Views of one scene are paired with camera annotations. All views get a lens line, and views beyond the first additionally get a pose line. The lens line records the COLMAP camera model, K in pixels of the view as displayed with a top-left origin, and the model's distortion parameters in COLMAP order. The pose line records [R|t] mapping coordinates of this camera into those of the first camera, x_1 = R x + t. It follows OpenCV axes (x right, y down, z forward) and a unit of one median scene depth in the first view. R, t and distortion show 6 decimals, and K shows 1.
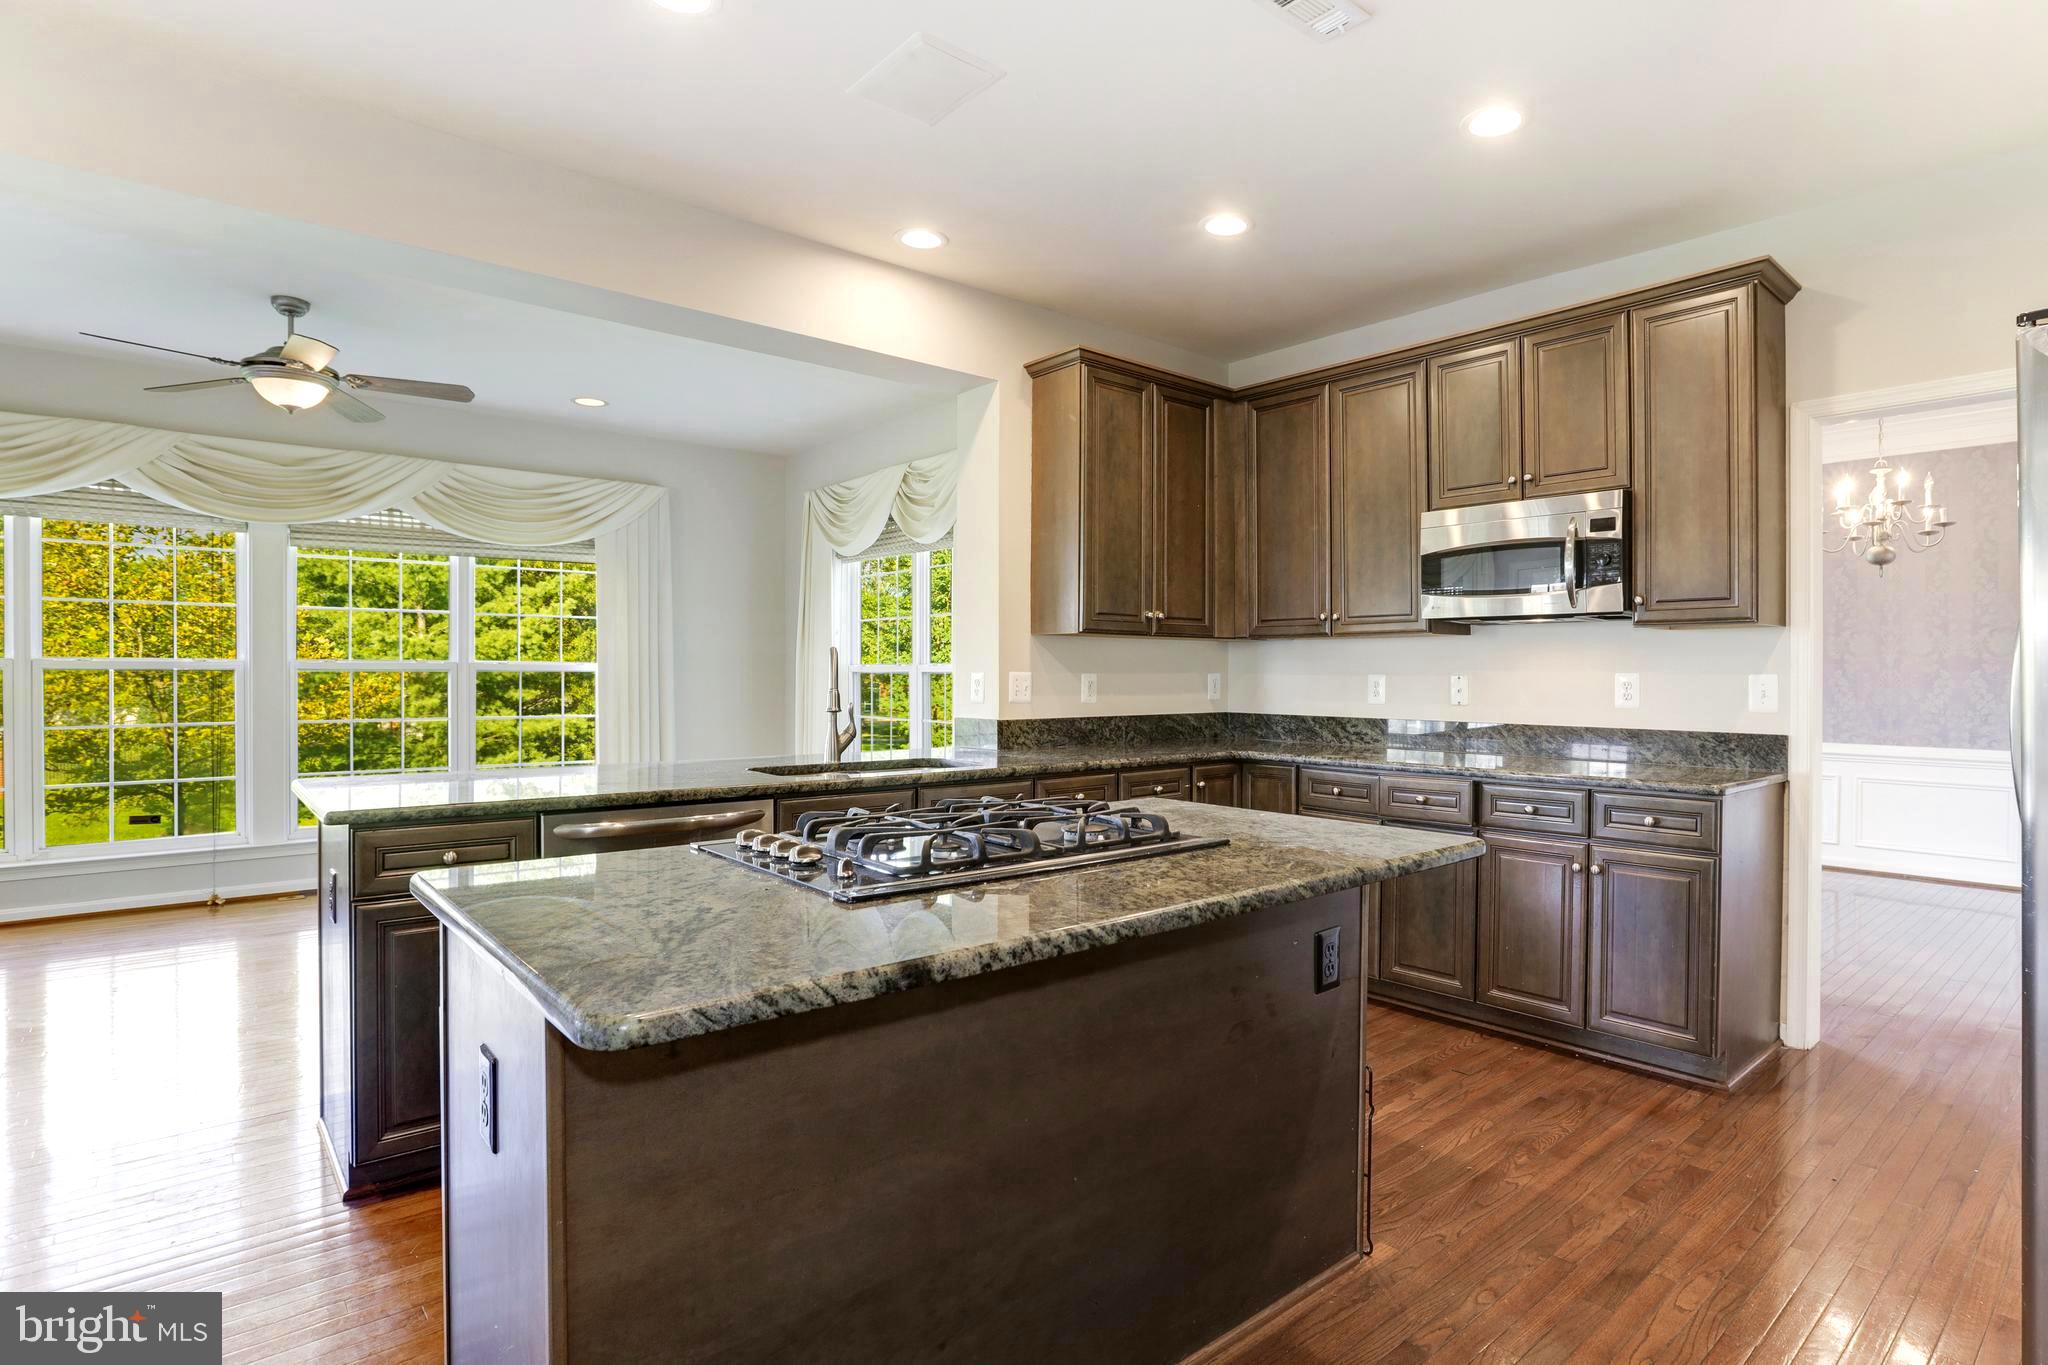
lens RADIAL K [[1059.6, 0, 1140.5], [0, 1059.6, 680.5], [0, 0, 1]] dist [-0.049292, 0.023301]
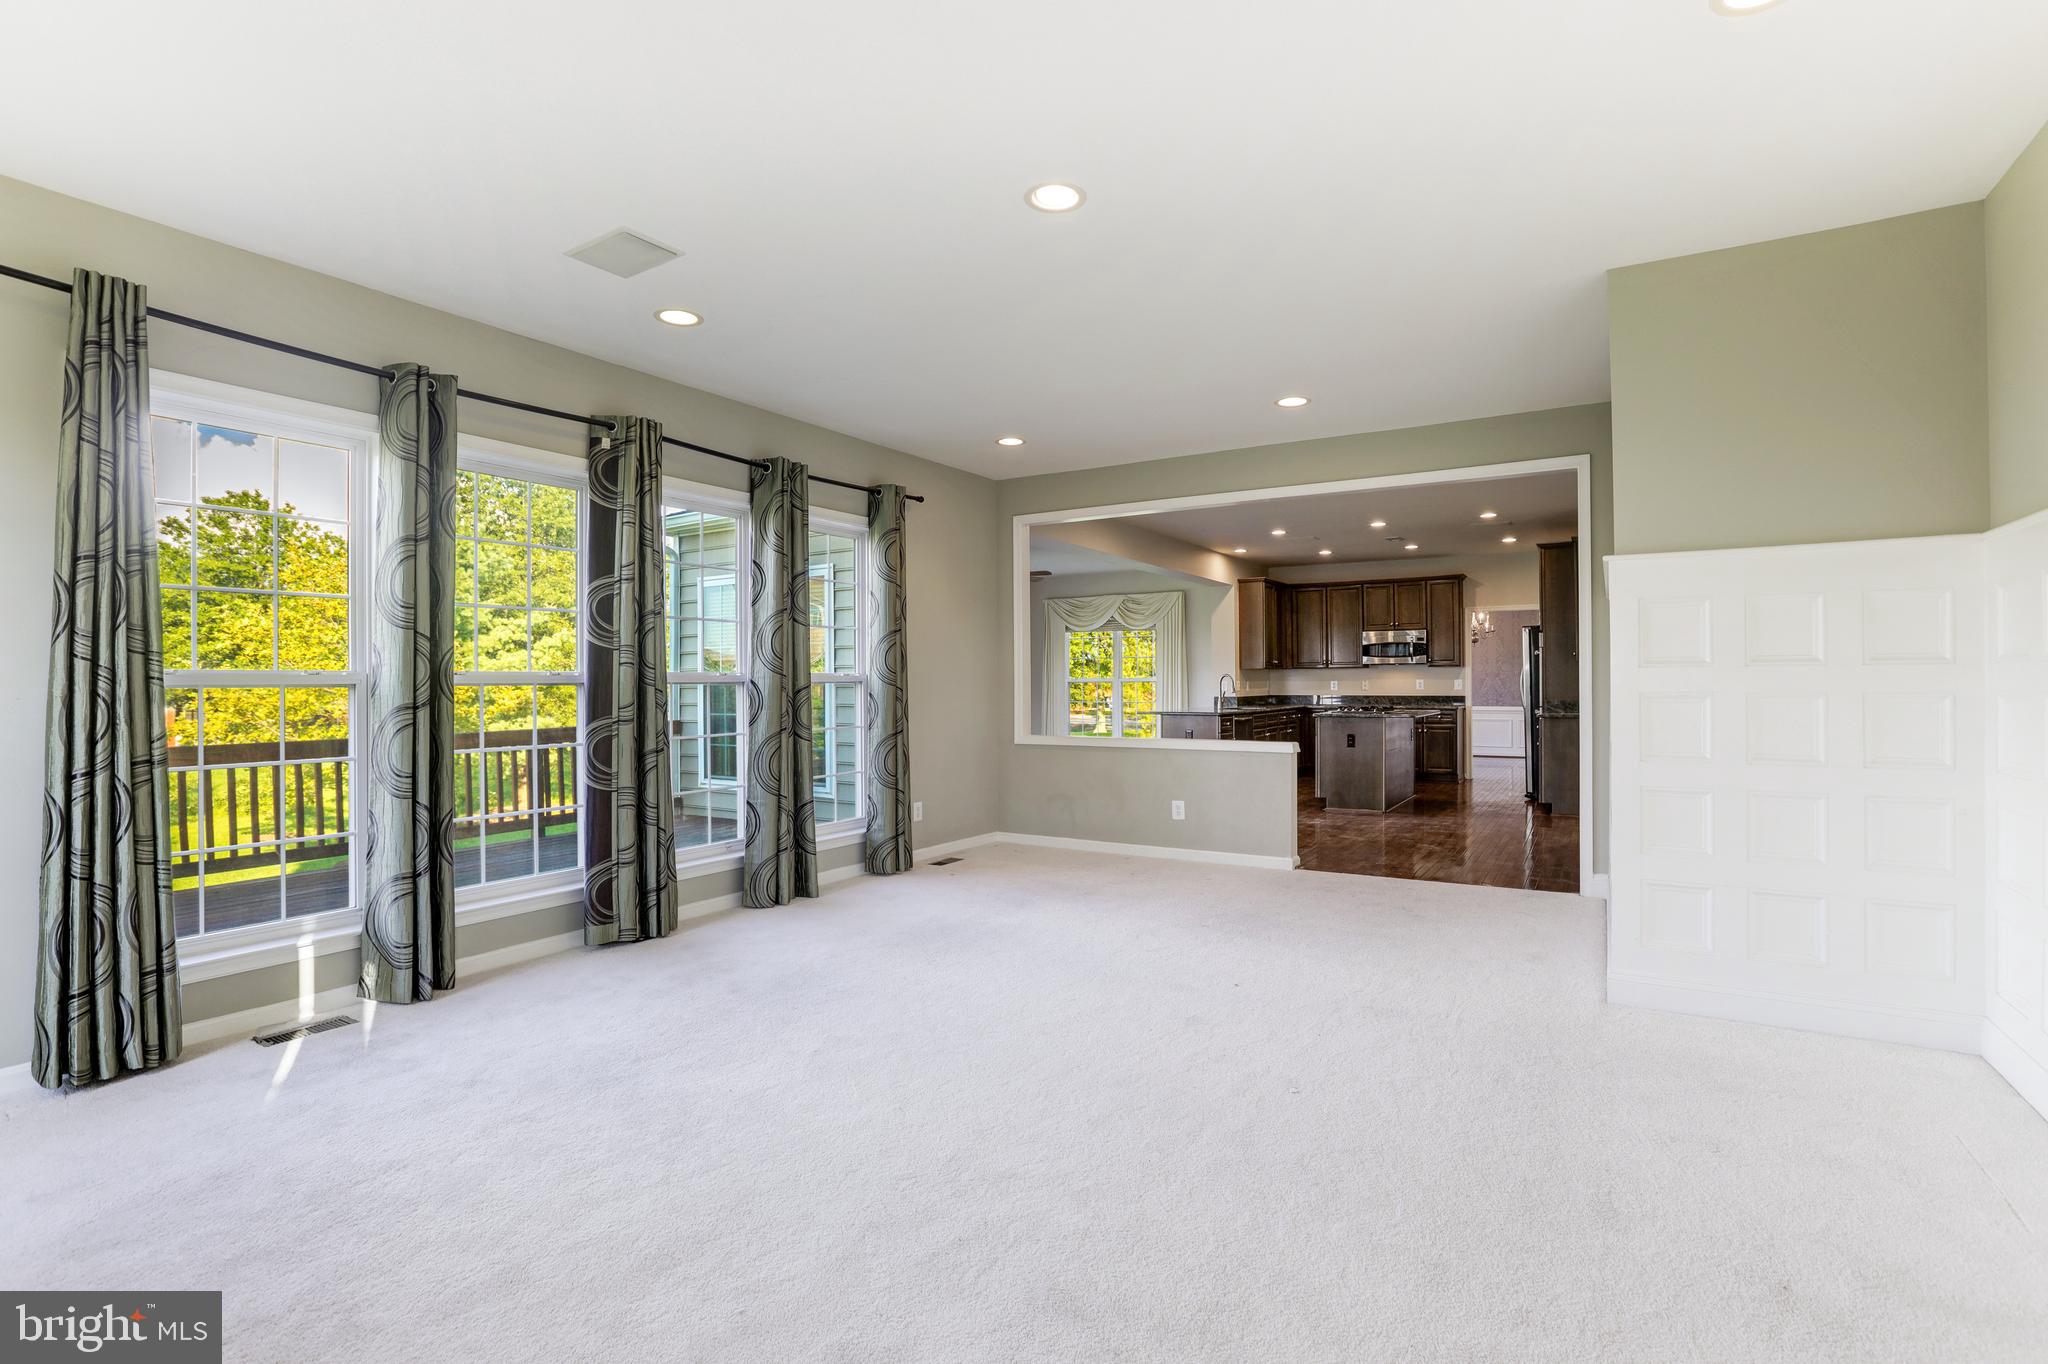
lens RADIAL K [[970.3, 0, 1064.6], [0, 970.3, 679.2], [0, 0, 1]] dist [-0.019306, 0.000532]
pose [[0.957110, -0.009211, 0.289578, -1.410533], [0.011646, 0.999910, -0.006689, -0.000821], [-0.289490, 0.009775, 0.957131, -1.527789]]
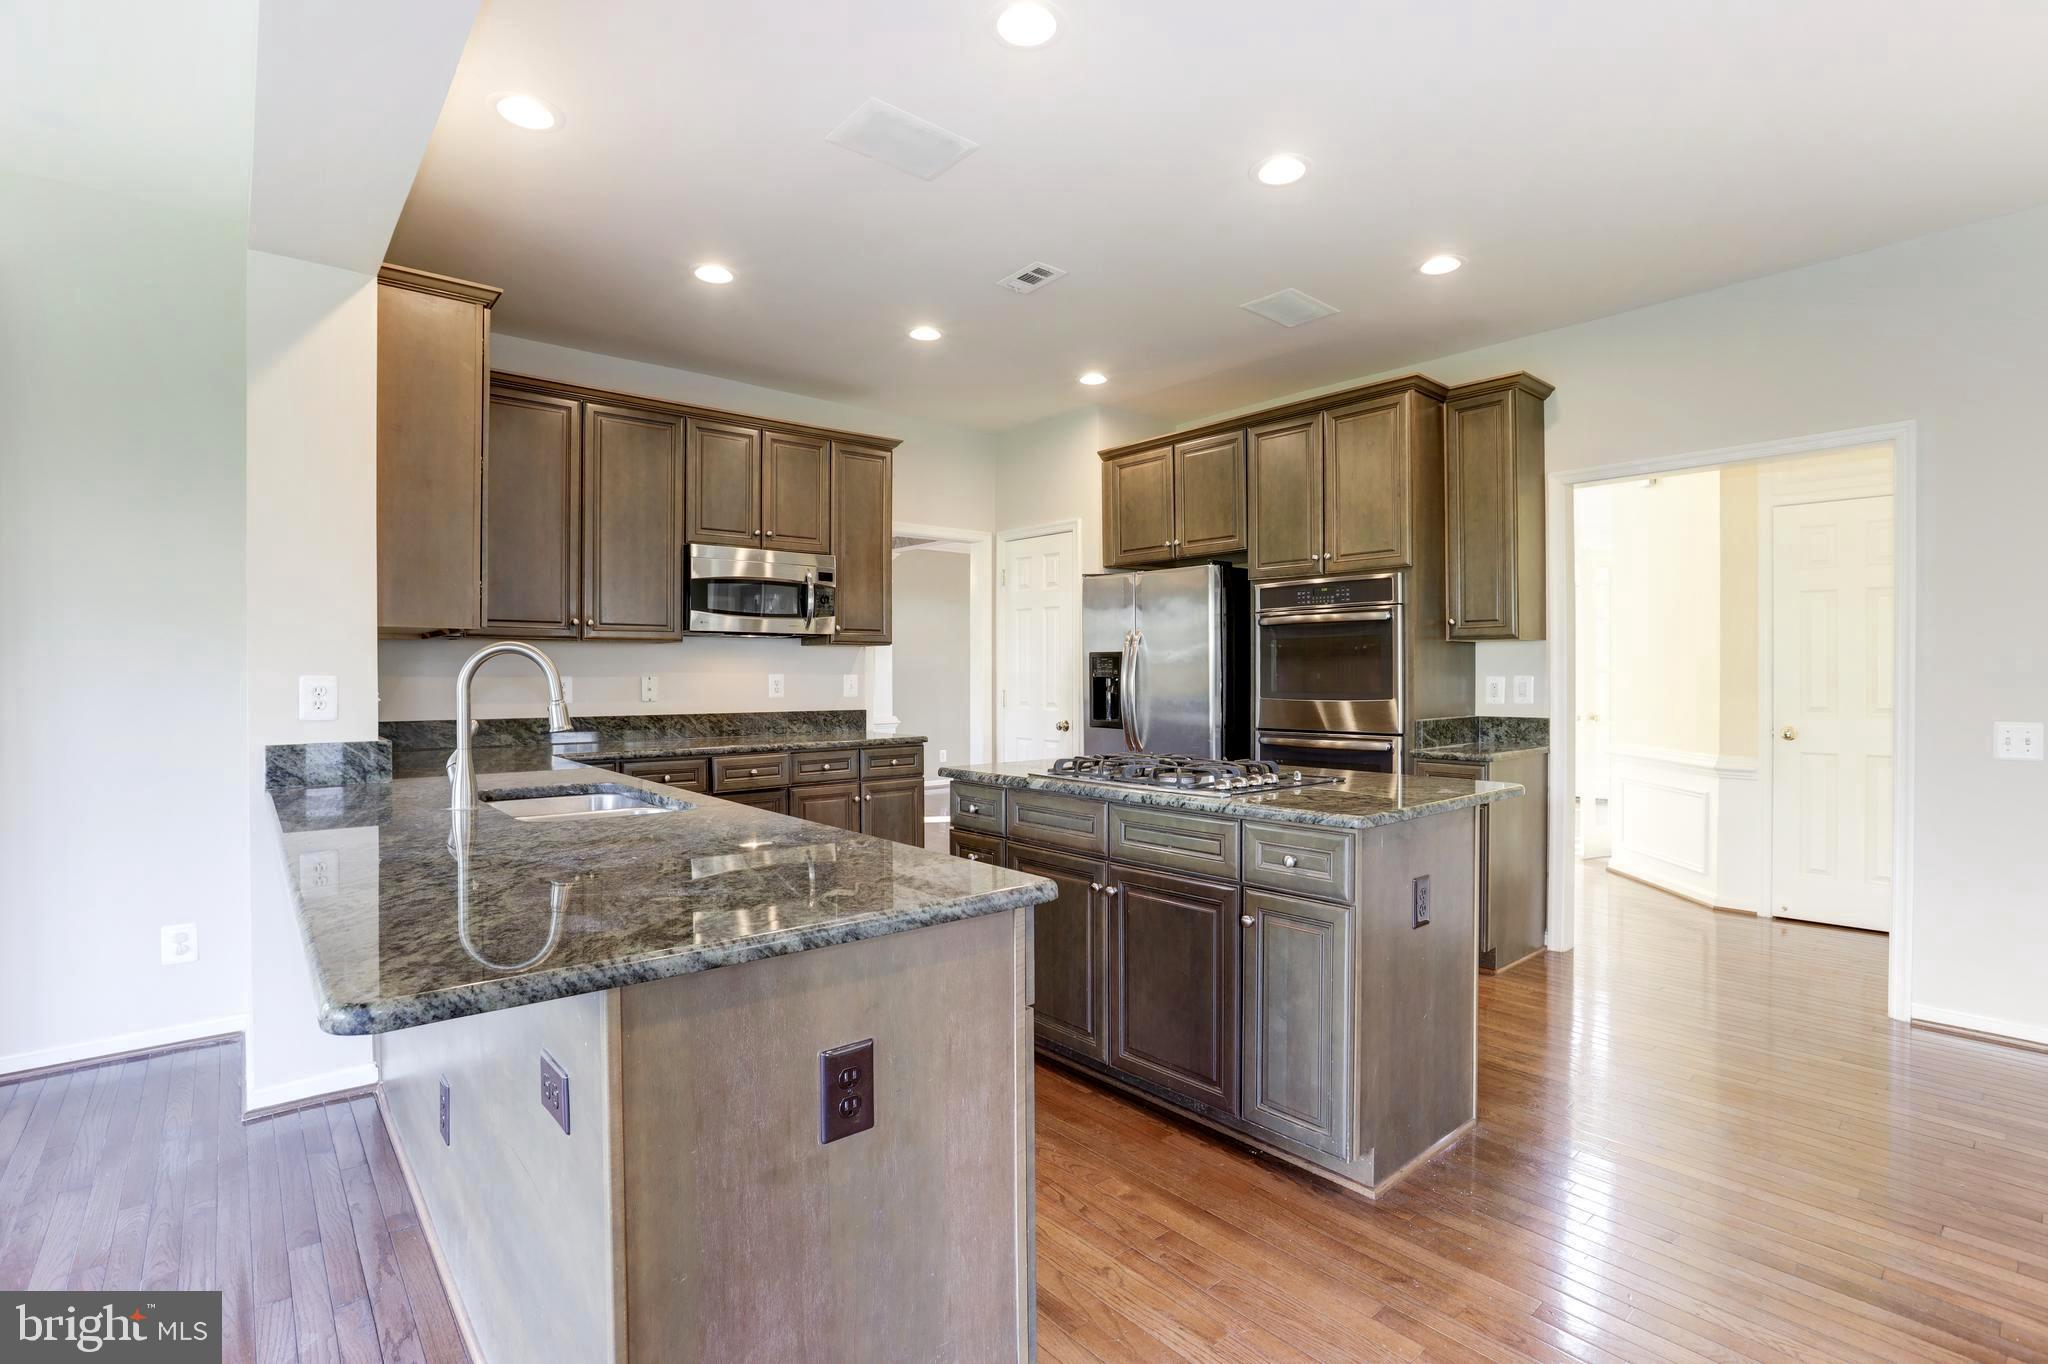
lens RADIAL K [[948.8, 0, 1039.2], [0, 948.8, 678.6], [0, 0, 1]] dist [-0.045985, 0.015319]
pose [[0.047502, -0.010052, 0.998821, -0.751674], [0.007268, 0.999926, 0.009717, -0.009806], [-0.998845, 0.006798, 0.047572, 0.511538]]
